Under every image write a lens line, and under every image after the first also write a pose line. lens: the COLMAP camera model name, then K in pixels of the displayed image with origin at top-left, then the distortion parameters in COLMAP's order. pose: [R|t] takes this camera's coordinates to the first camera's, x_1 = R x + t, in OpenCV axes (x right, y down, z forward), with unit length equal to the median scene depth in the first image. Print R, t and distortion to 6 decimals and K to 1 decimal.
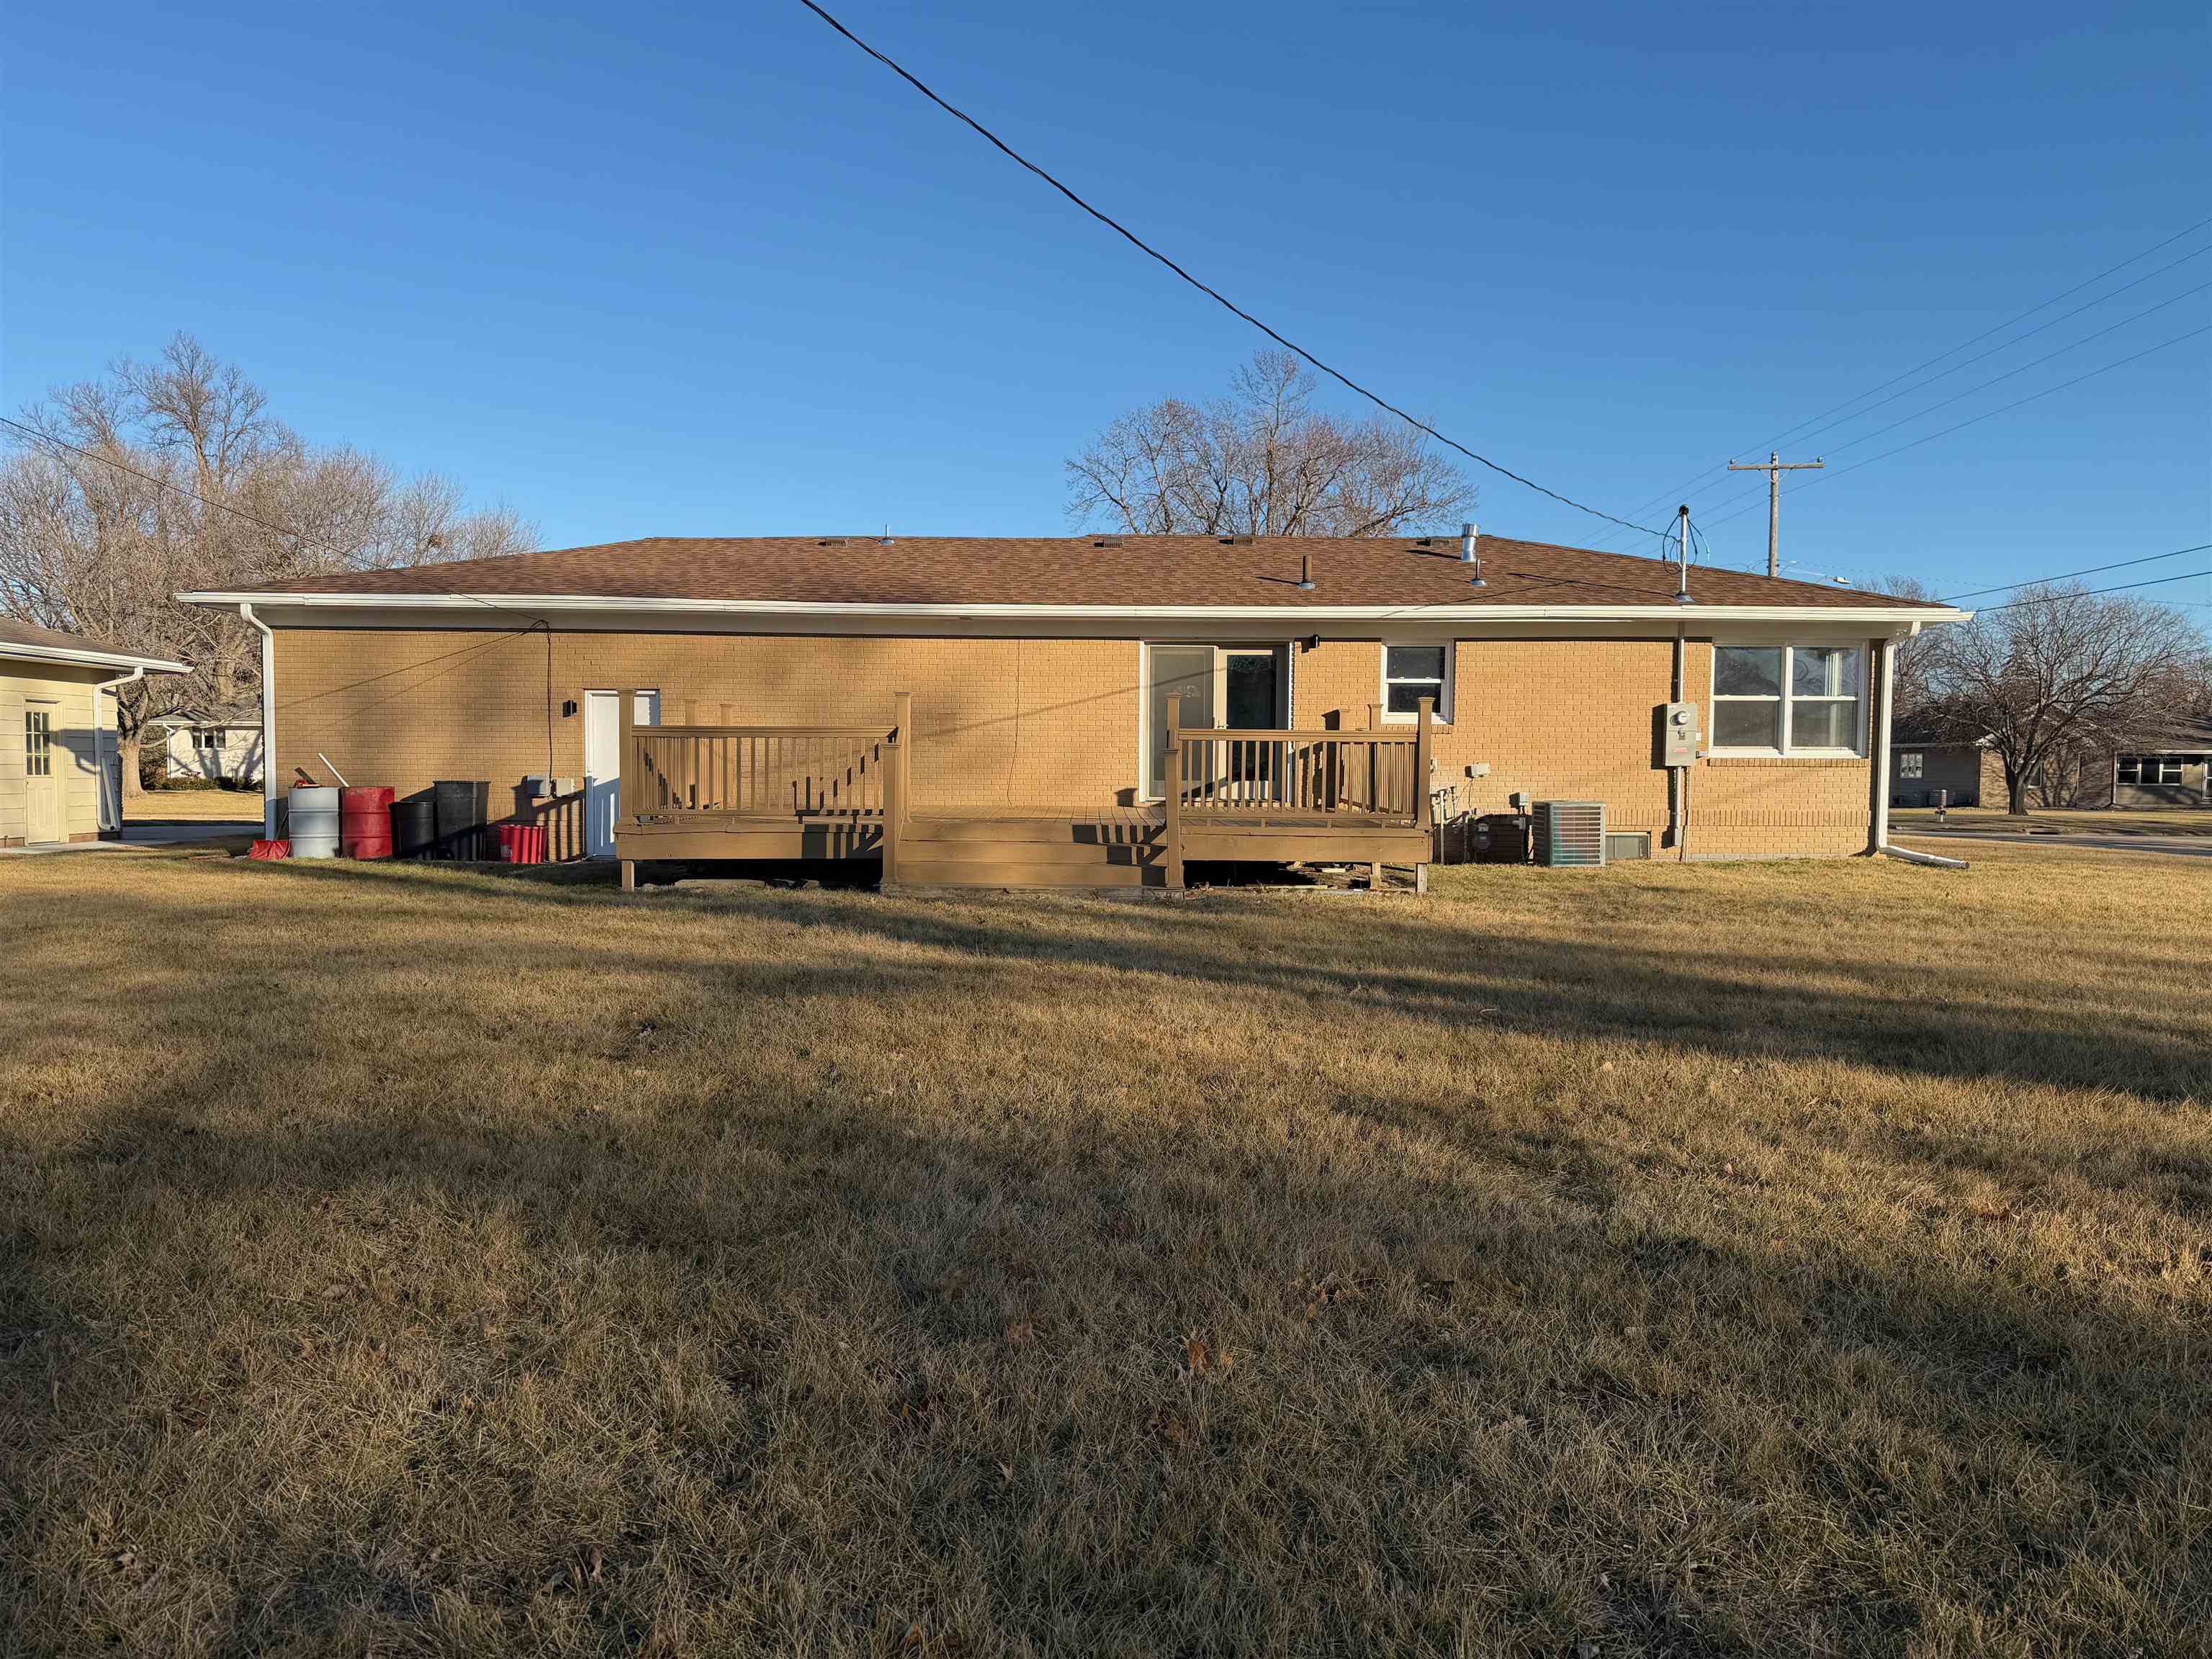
lens RADIAL K [[1547.0, 0, 1115.1], [0, 1547.0, 825.0], [0, 0, 1]] dist [0.062343, -0.010579]
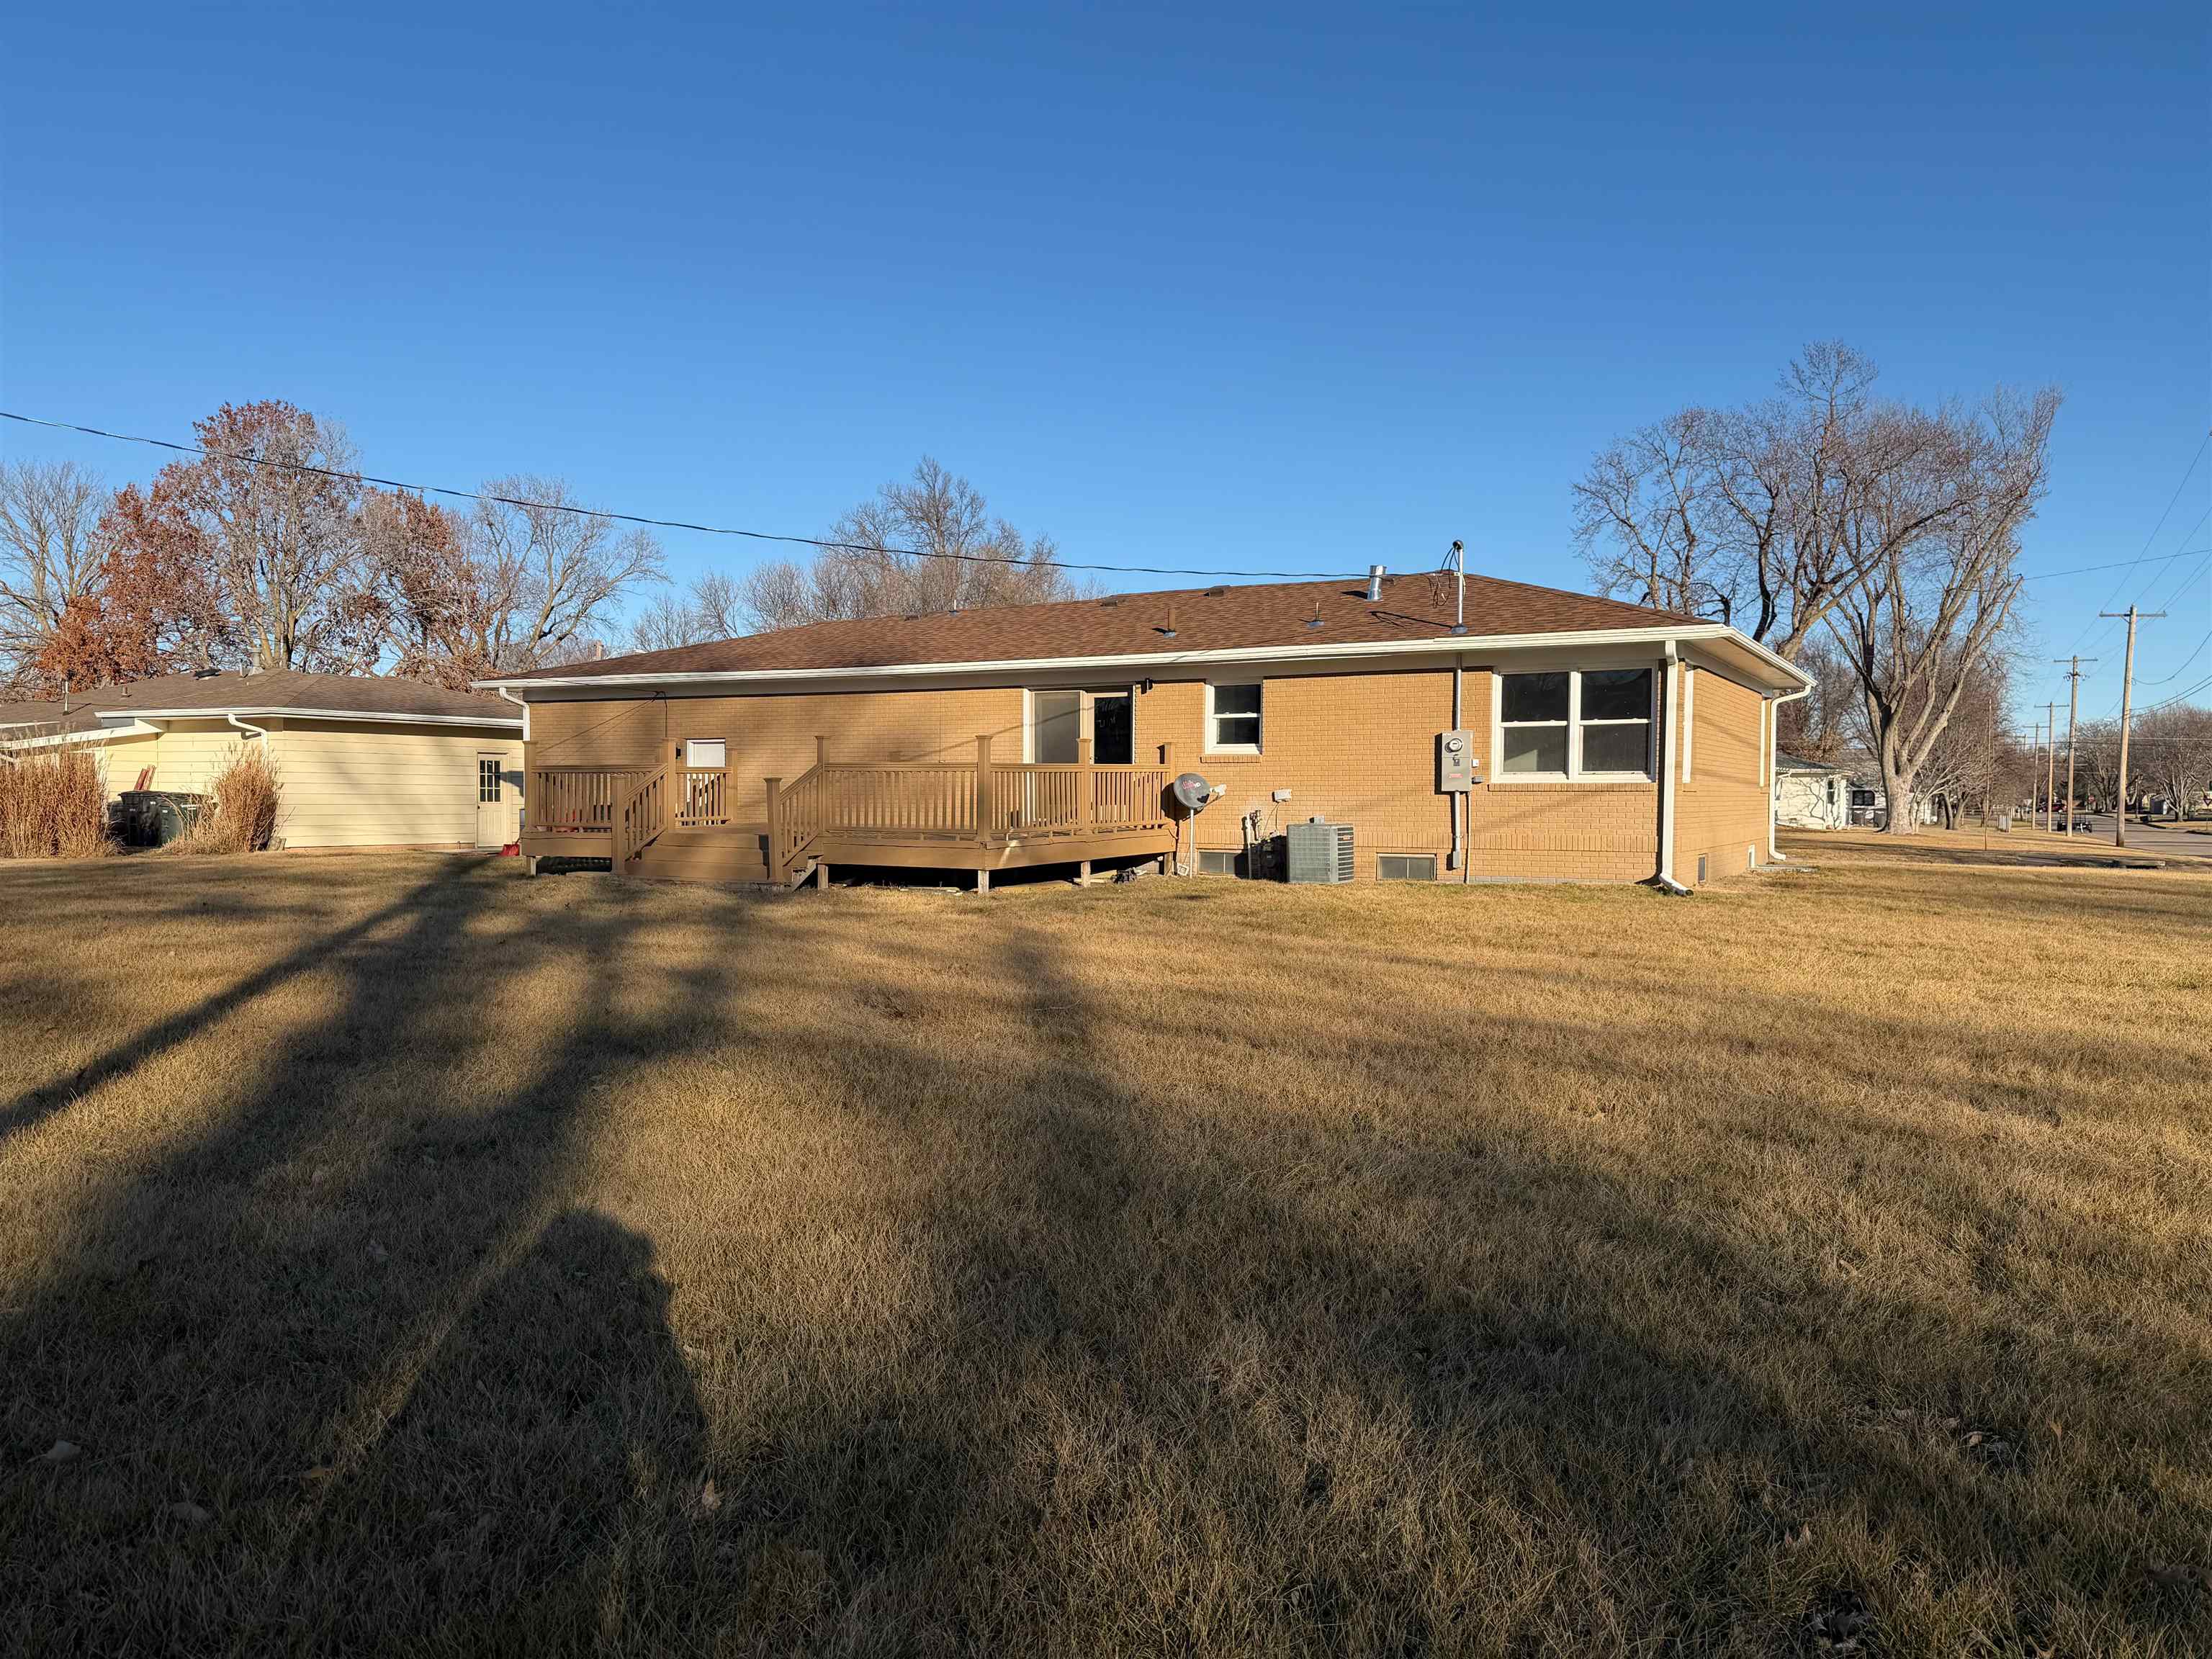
lens RADIAL K [[1547.0, 0, 1111.2], [0, 1547.0, 831.1], [0, 0, 1]] dist [0.062343, -0.010579]
pose [[0.869327, 0.009218, -0.494151, 0.670717], [-0.017532, 0.999772, -0.012192, 0.005307], [0.493926, 0.019262, 0.869291, -0.009807]]
